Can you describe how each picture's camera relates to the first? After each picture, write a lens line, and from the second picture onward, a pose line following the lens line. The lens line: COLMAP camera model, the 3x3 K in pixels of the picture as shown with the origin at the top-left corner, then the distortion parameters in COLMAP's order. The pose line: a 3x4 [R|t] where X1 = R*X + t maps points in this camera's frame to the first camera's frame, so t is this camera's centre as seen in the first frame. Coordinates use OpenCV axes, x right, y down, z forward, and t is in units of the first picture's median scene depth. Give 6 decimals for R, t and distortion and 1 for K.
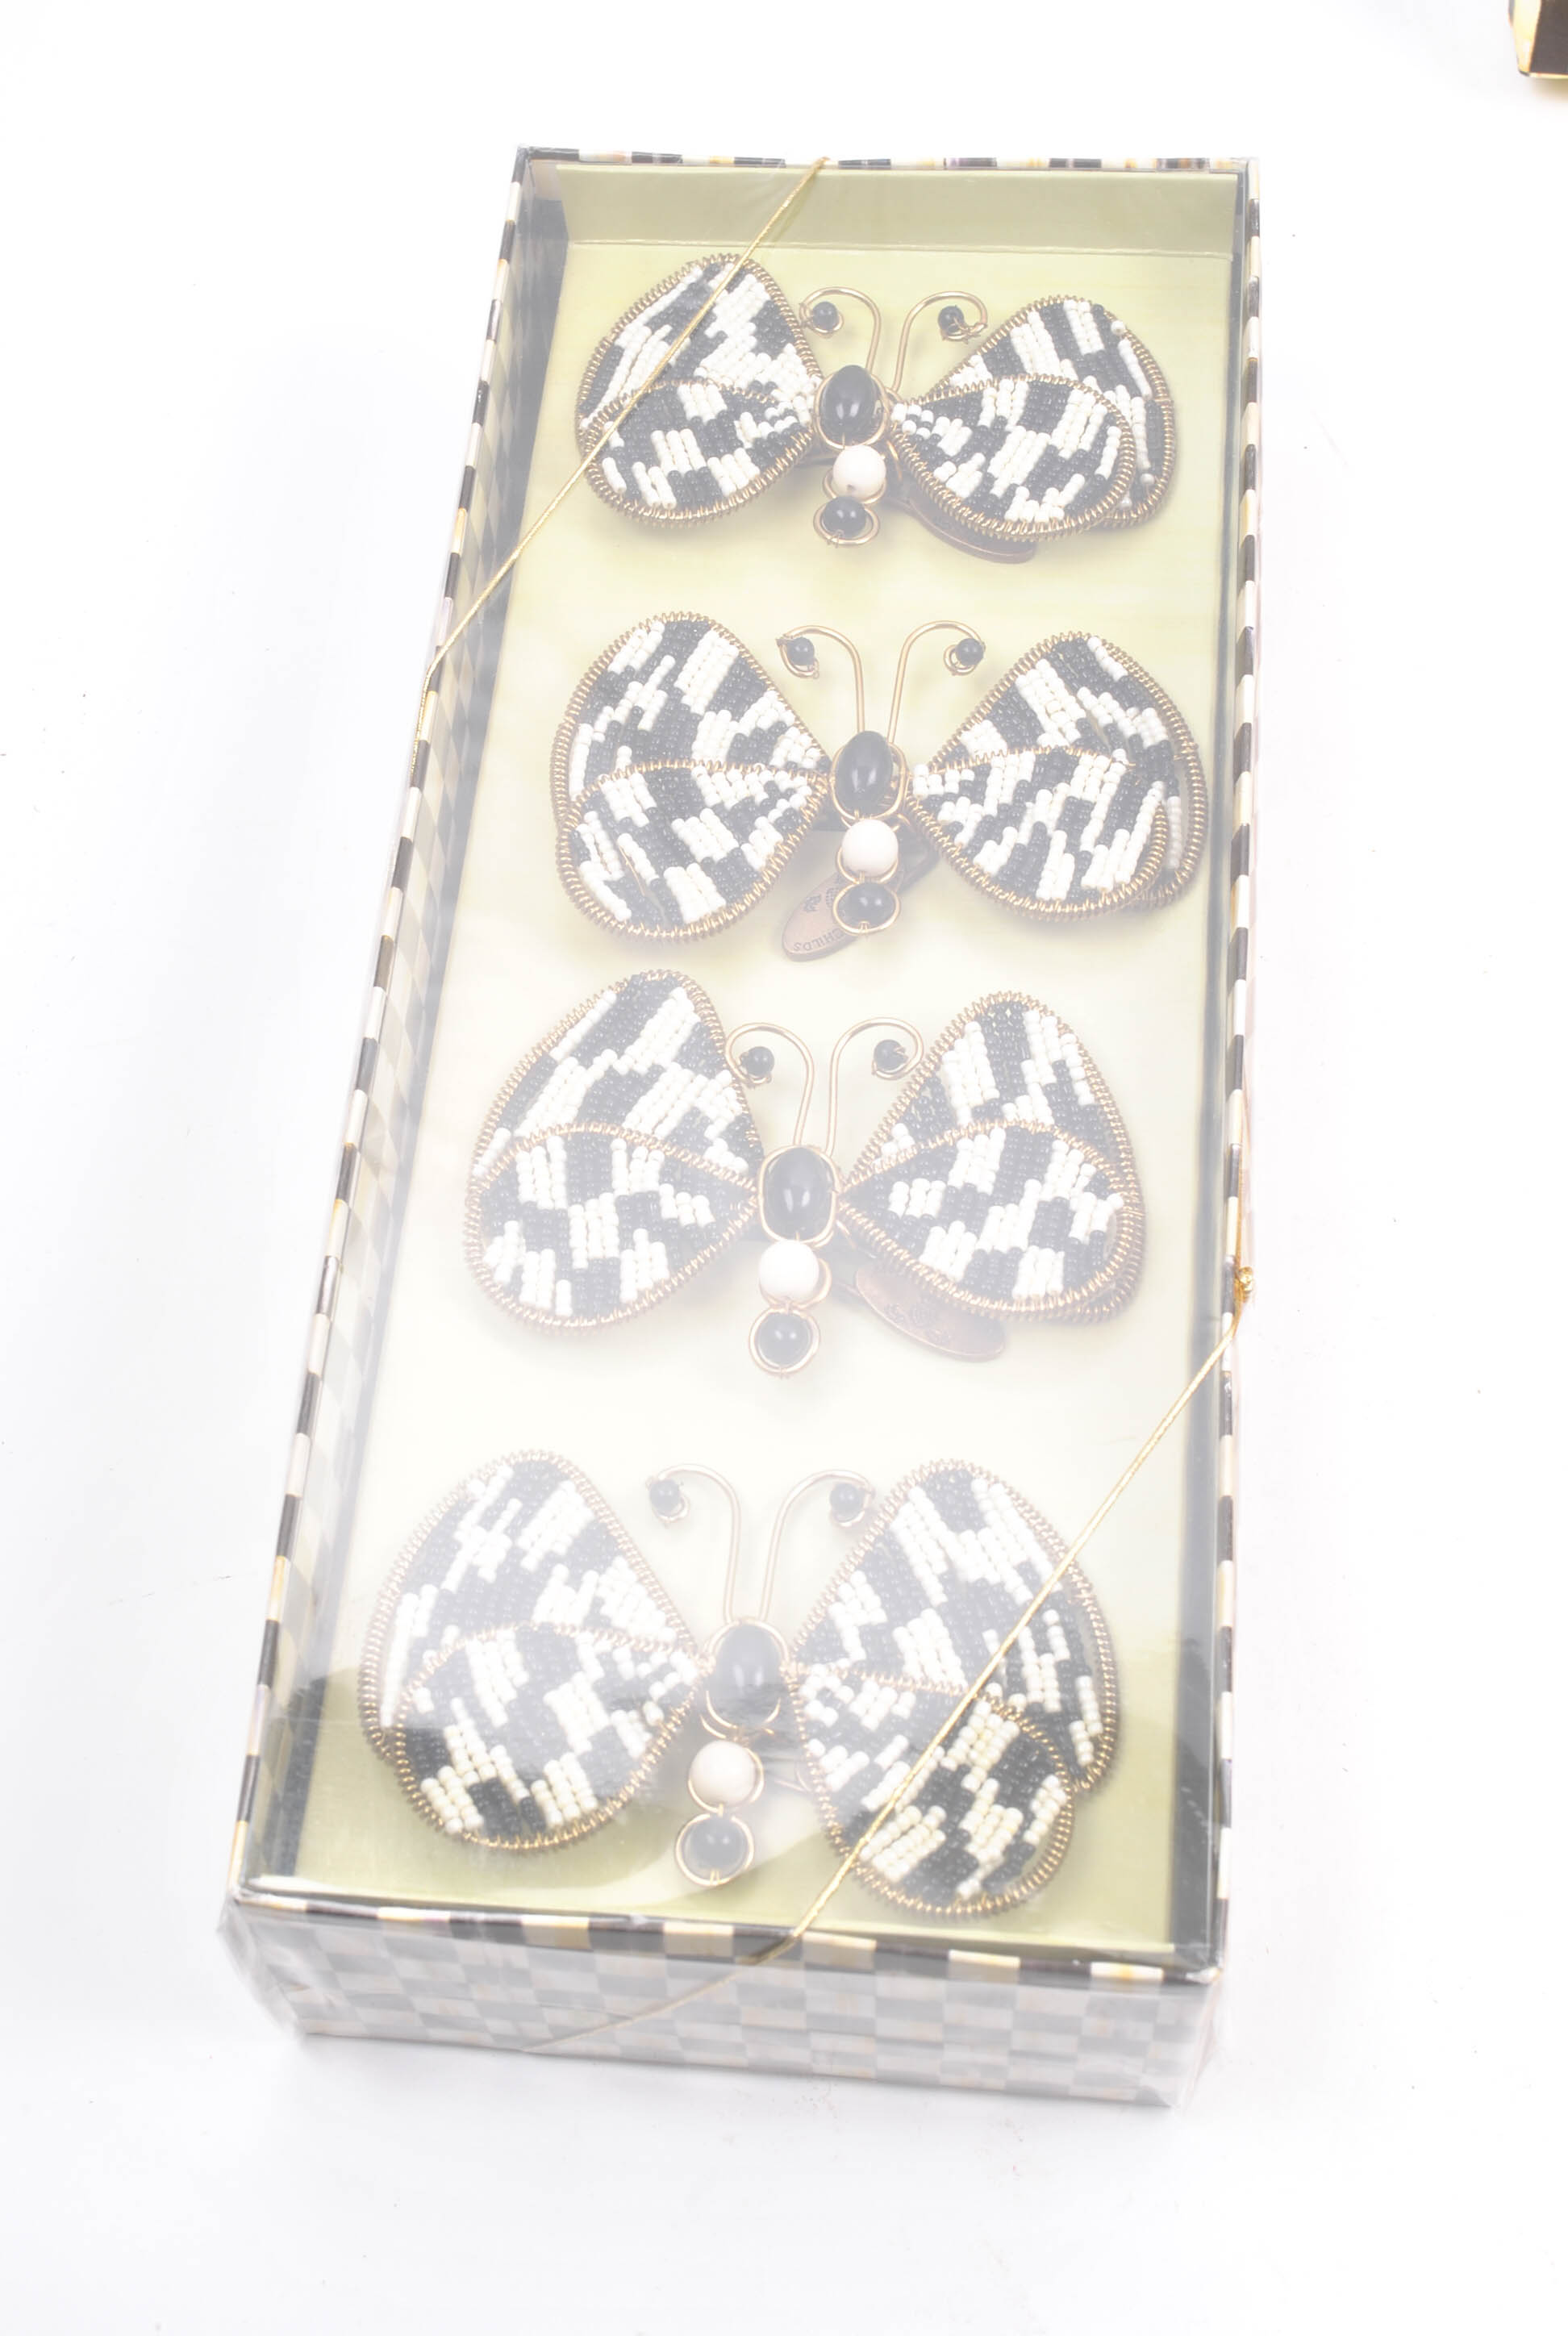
lens RADIAL K [[3477.2, 0, 781.3], [0, 3477.2, 1167.5], [0, 0, 1]] dist [-0.008071, 0.000000]
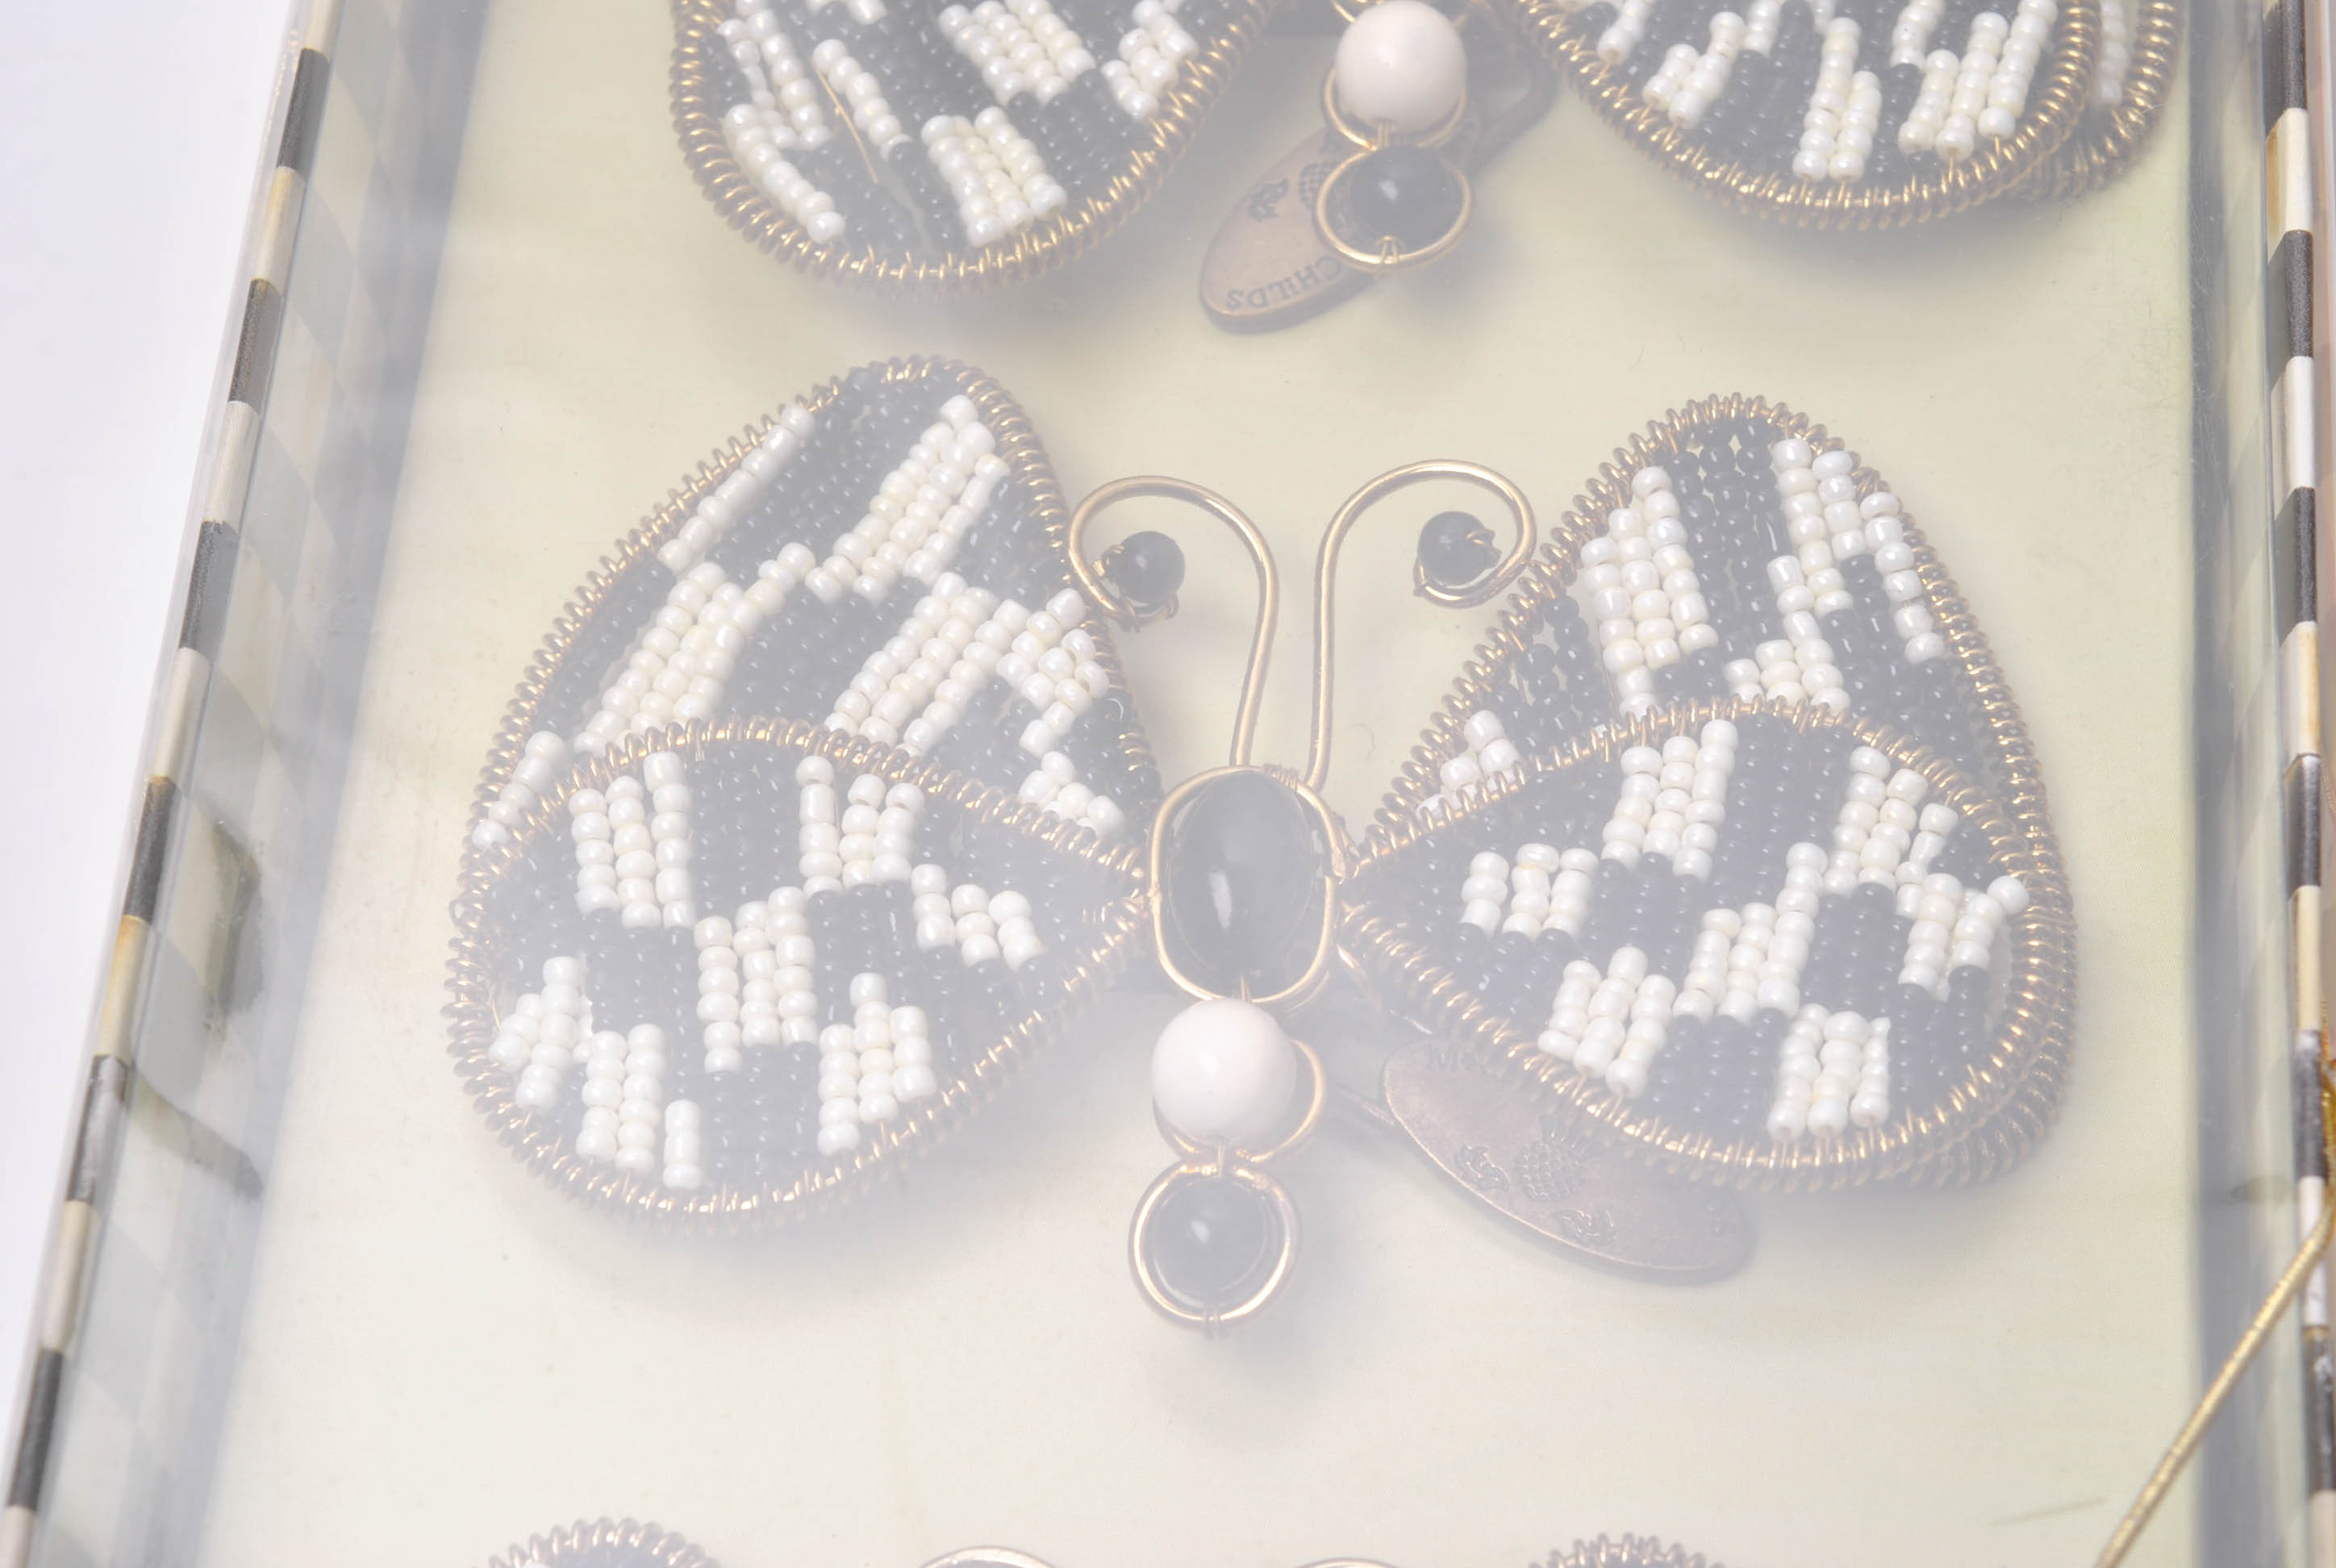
lens RADIAL K [[5549.7, 0, 1170.3], [0, 5549.7, 782.7], [0, 0, 1]] dist [0.102179, 0.000000]
pose [[0.999890, -0.012316, -0.008241, 0.001720], [0.012405, 0.999864, 0.010893, -0.011604], [0.008106, -0.010994, 0.999907, 0.325261]]
